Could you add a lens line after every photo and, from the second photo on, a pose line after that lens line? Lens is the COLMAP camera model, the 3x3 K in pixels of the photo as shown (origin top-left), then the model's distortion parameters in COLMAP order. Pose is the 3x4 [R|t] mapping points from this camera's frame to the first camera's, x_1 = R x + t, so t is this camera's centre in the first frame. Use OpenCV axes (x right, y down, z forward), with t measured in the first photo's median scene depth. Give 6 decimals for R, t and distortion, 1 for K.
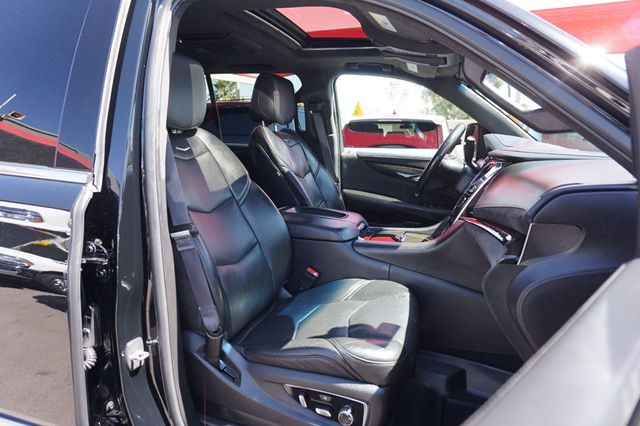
lens RADIAL K [[436.0, 0, 320.0], [0, 436.0, 213.0], [0, 0, 1]] dist [-0.039936, 0.046408]
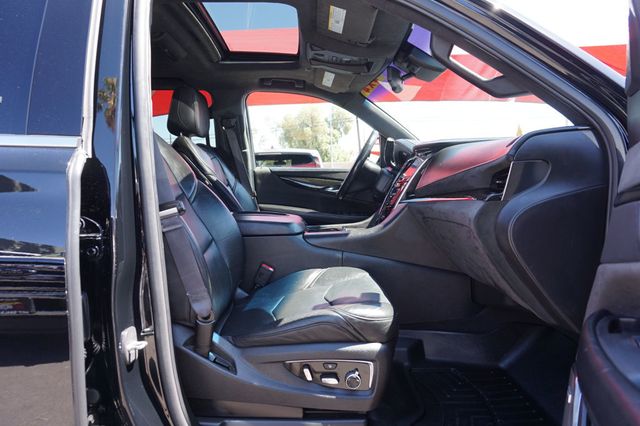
lens RADIAL K [[436.0, 0, 320.0], [0, 436.0, 213.0], [0, 0, 1]] dist [-0.039936, 0.046408]
pose [[0.947764, -0.059412, 0.313392, -0.218510], [0.092412, 0.991507, -0.091507, 0.119847], [-0.305293, 0.115688, 0.945205, 0.013341]]
